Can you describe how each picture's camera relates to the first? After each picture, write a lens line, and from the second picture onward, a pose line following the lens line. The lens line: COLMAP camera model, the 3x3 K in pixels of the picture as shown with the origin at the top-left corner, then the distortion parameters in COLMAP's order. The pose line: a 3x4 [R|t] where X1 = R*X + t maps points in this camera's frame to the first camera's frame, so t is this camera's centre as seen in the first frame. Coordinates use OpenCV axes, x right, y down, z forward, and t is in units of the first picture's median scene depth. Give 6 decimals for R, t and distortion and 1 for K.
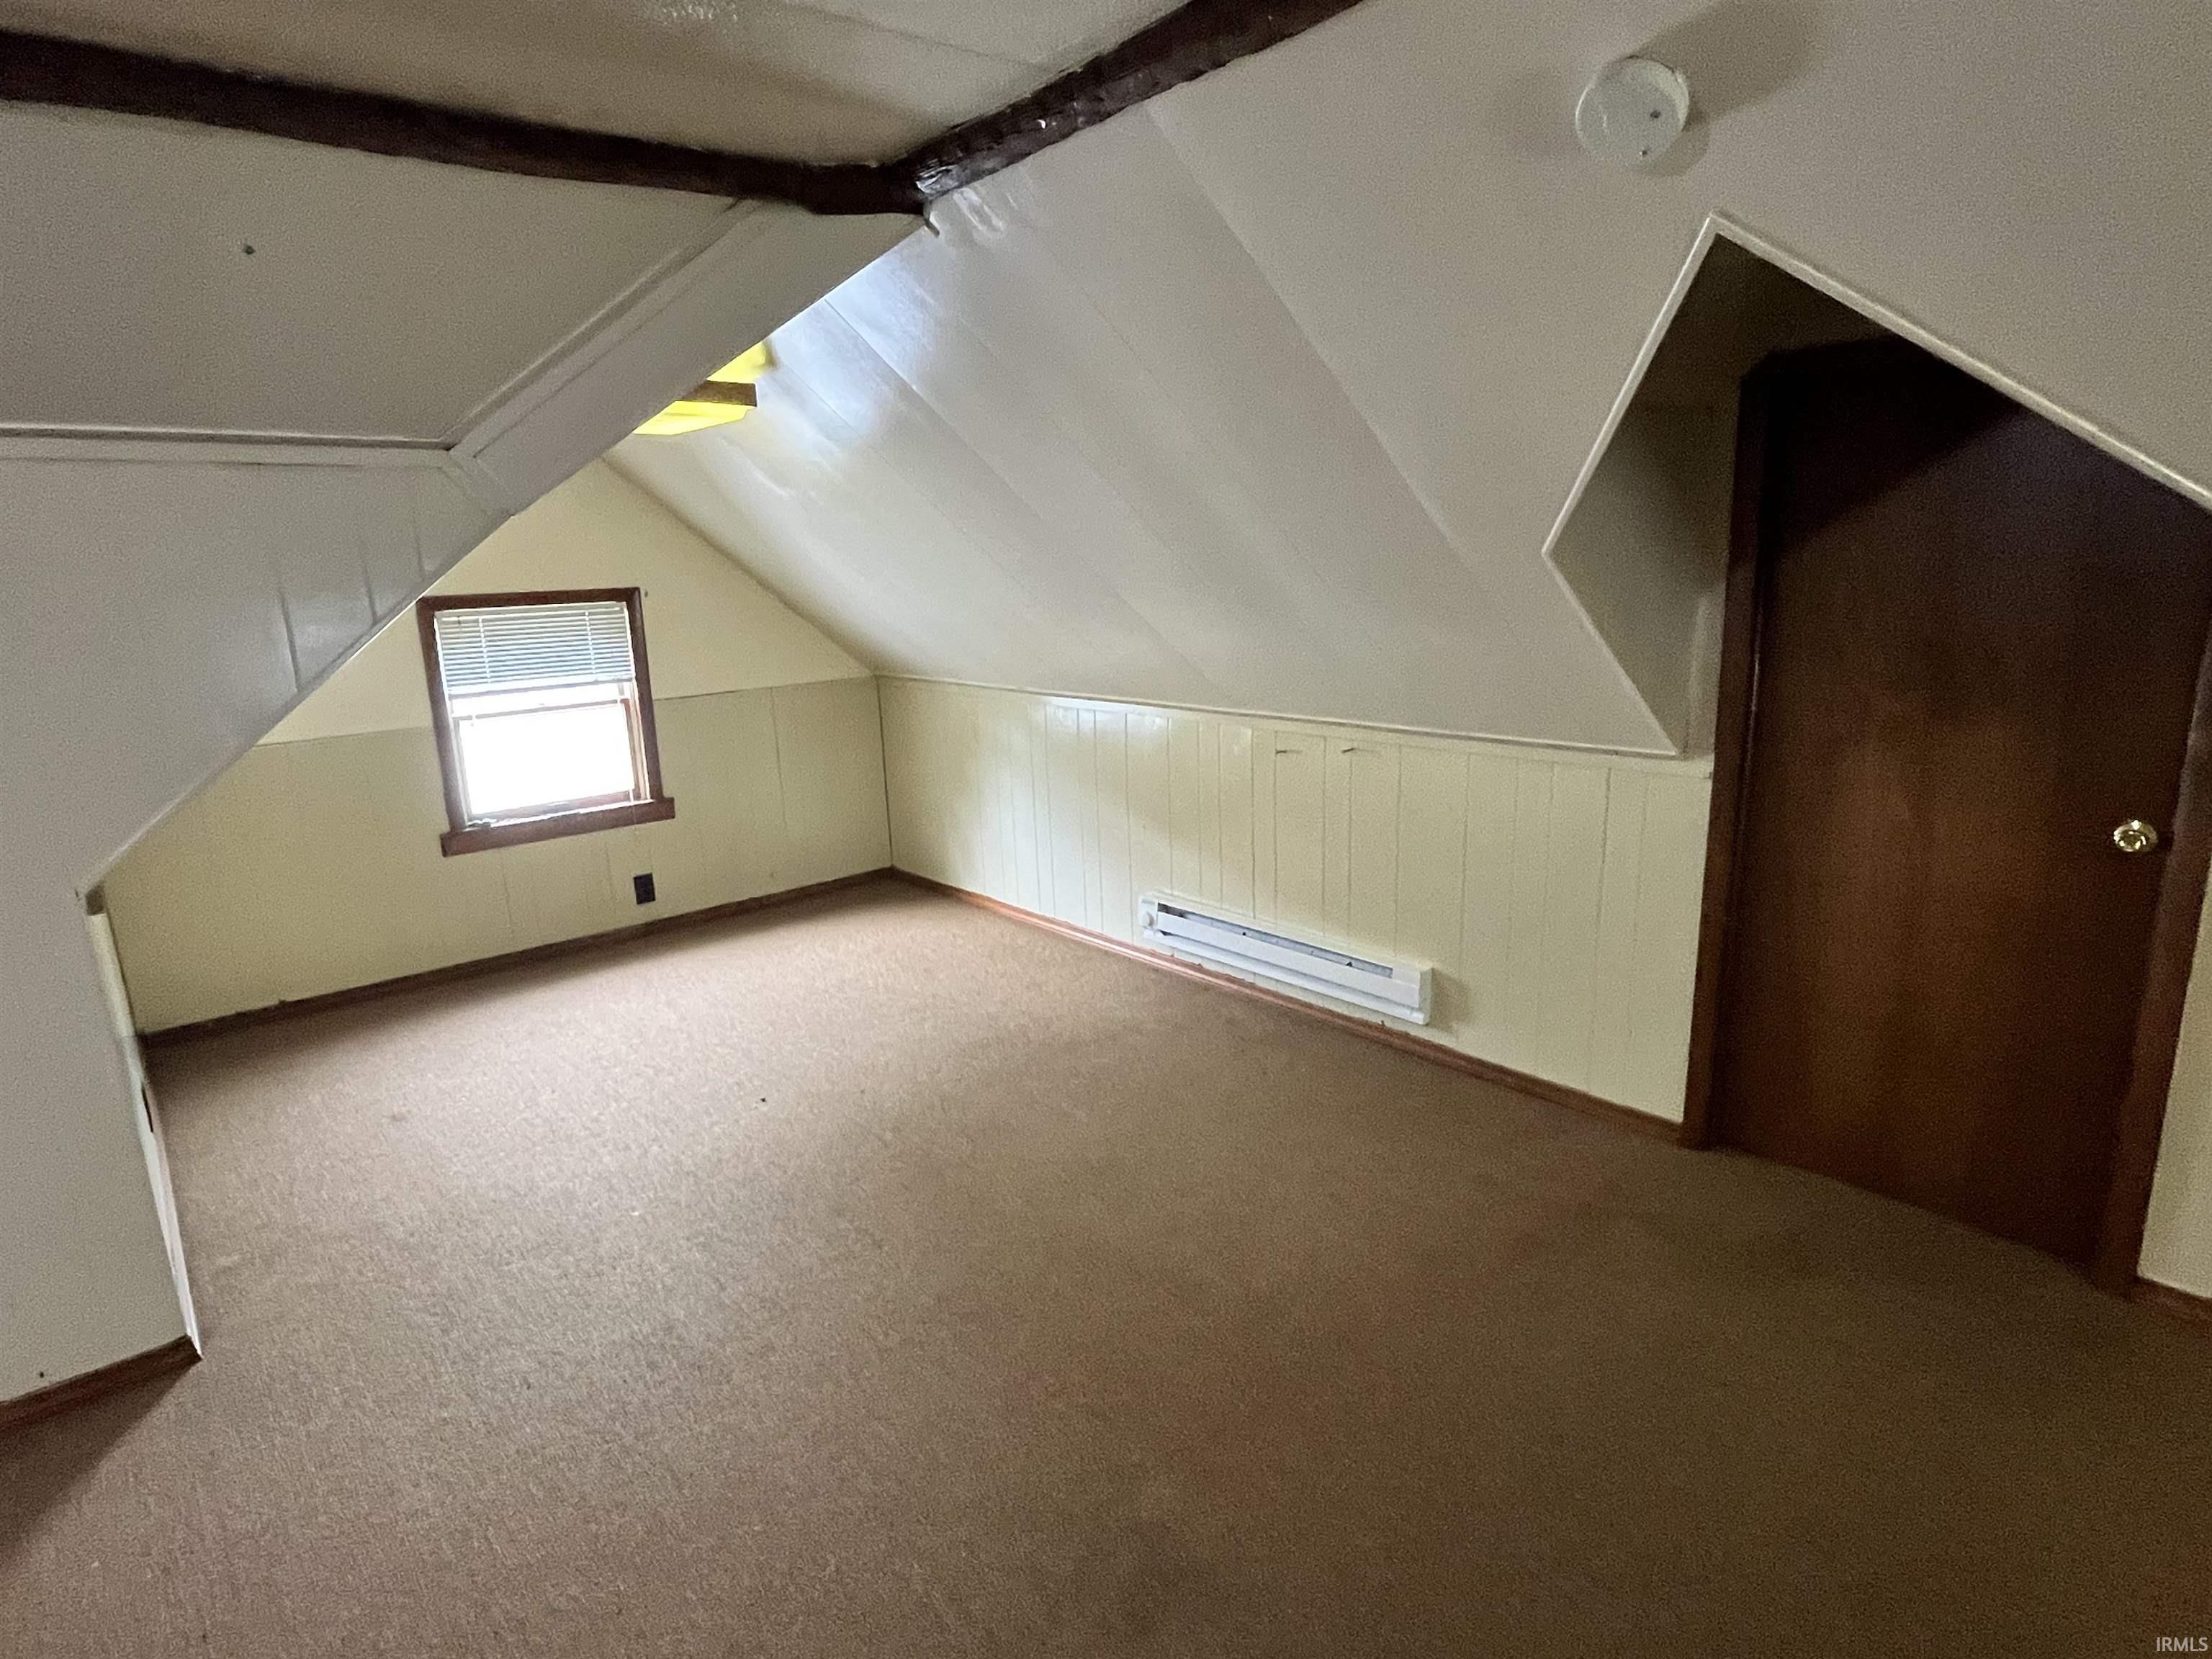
lens RADIAL K [[1190.5, 0, 1098.0], [0, 1190.5, 823.0], [0, 0, 1]] dist [-0.001124, -0.000699]
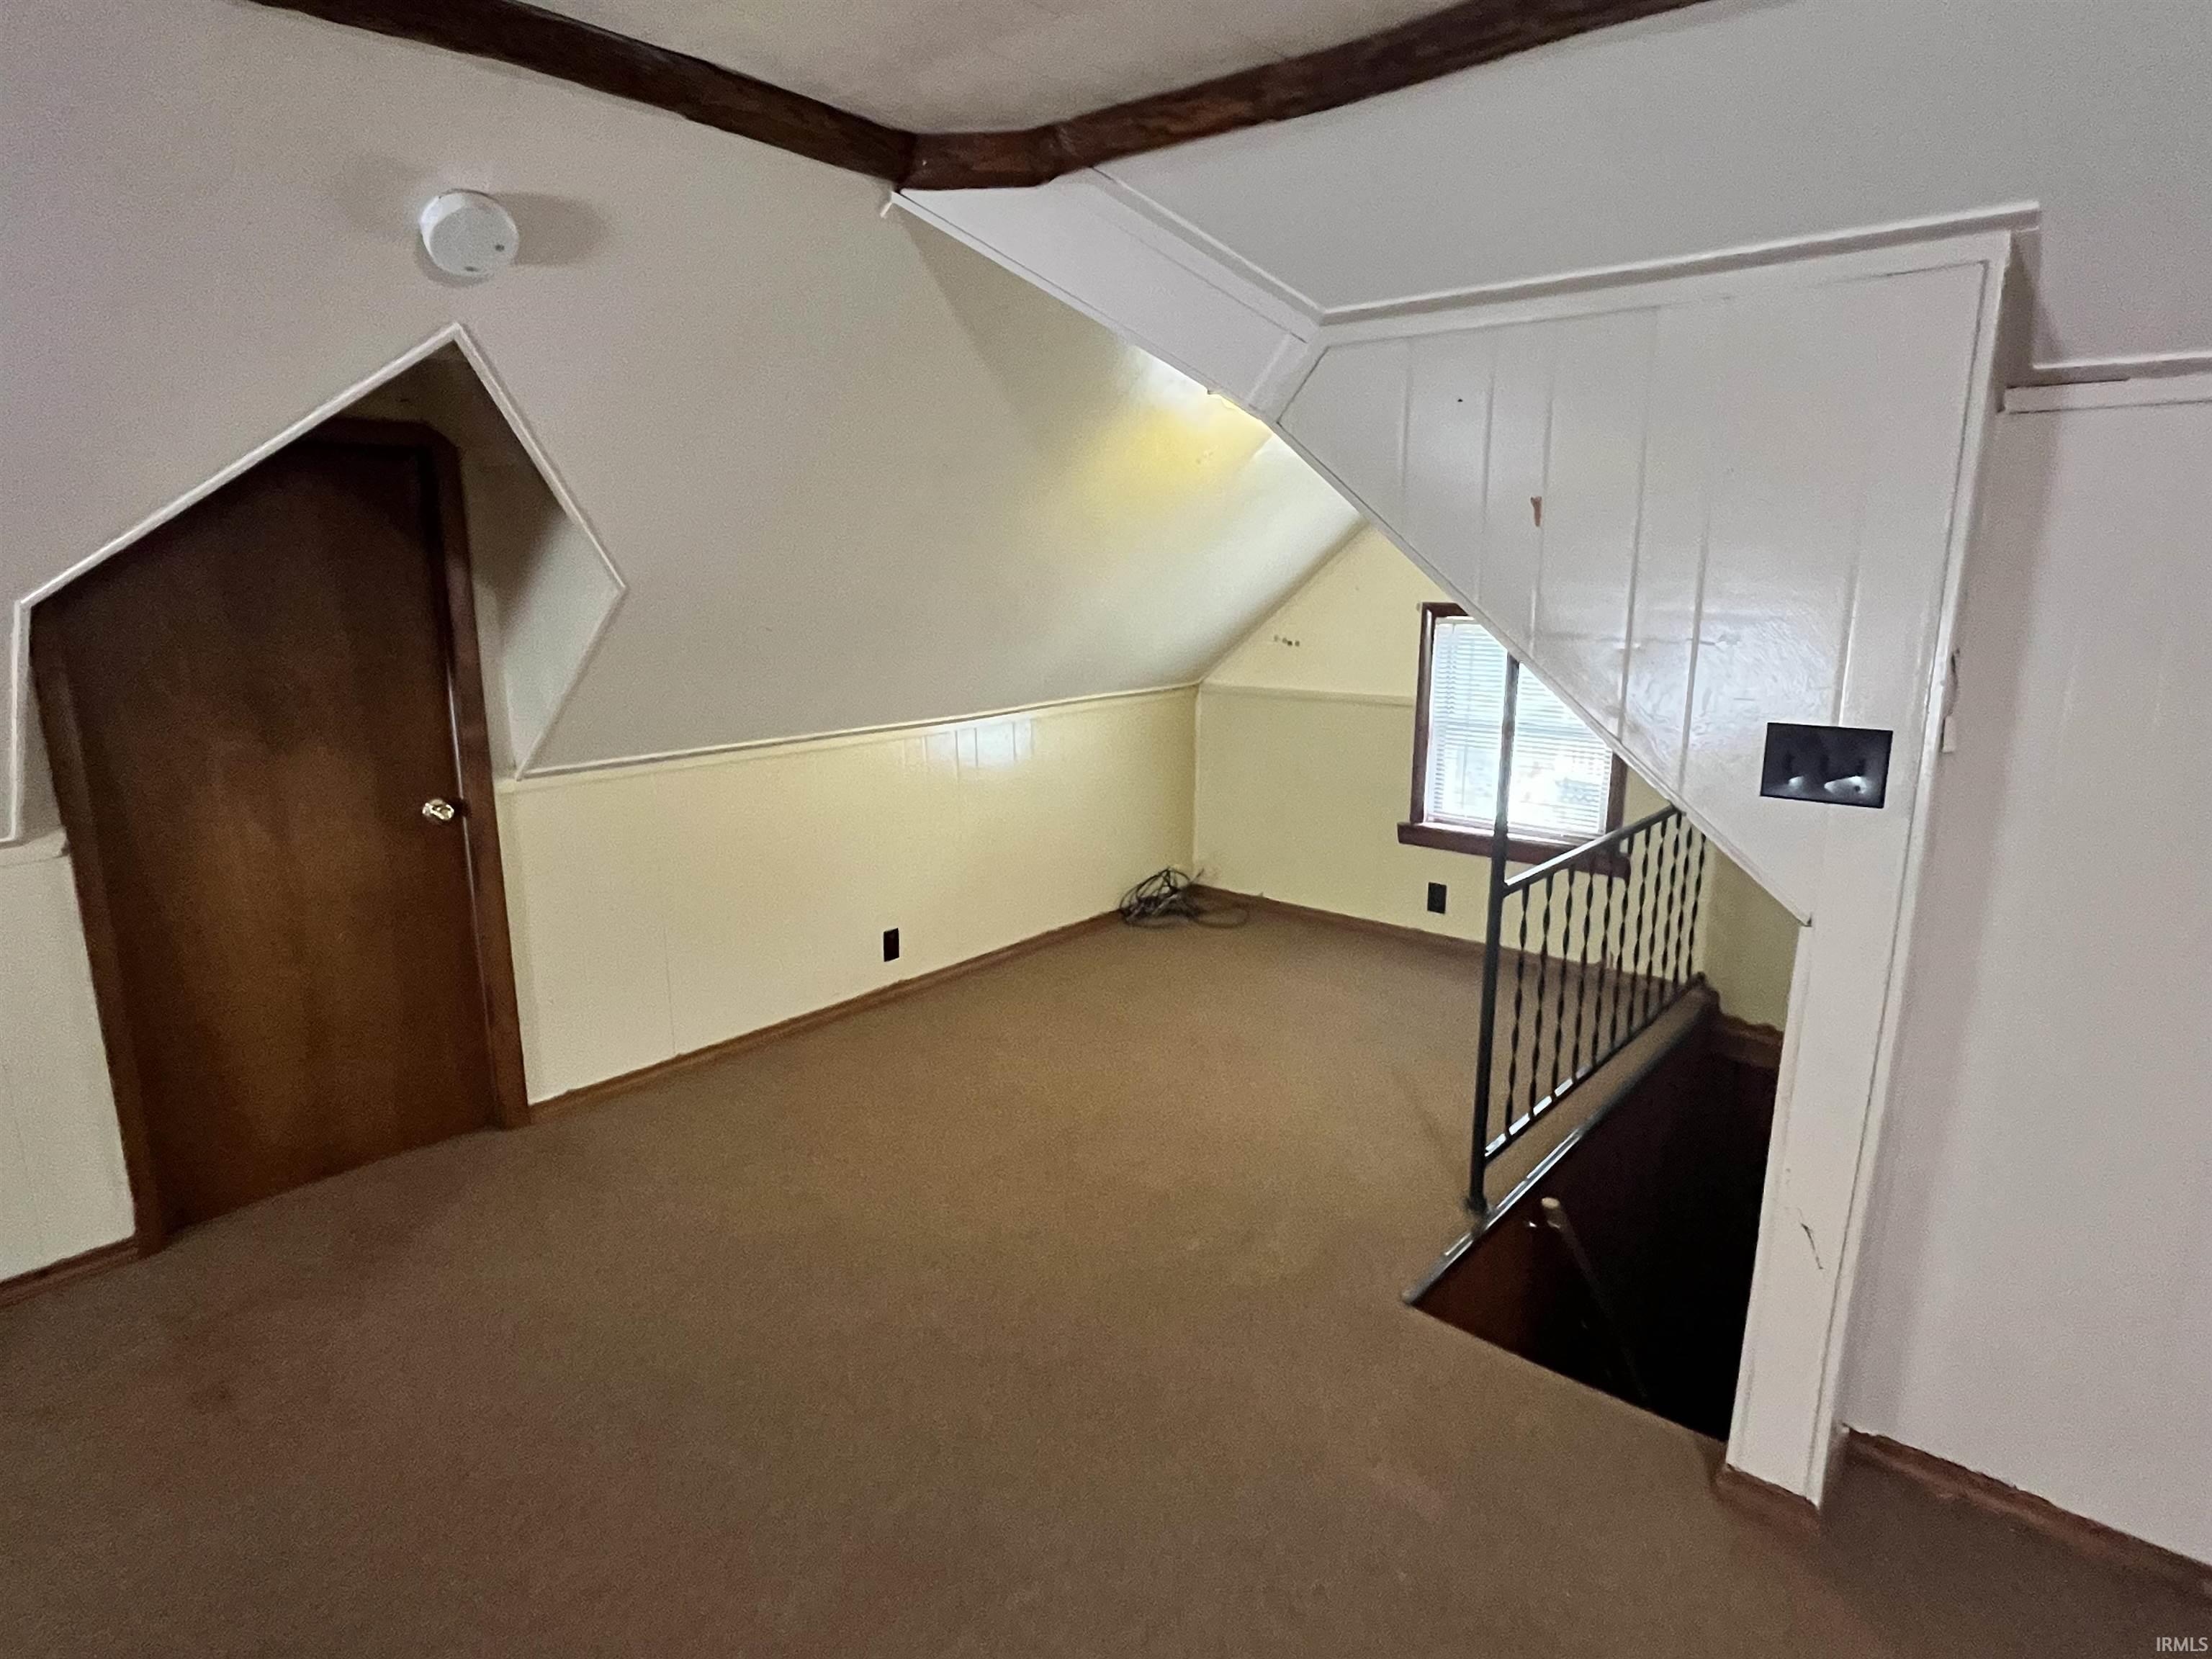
lens RADIAL K [[1190.5, 0, 1098.0], [0, 1190.5, 823.0], [0, 0, 1]] dist [-0.001124, -0.000699]
pose [[-0.148114, -0.174405, 0.973471, -0.560441], [0.226218, 0.952256, 0.205023, -0.081811], [-0.962750, 0.250583, -0.101589, 0.400416]]
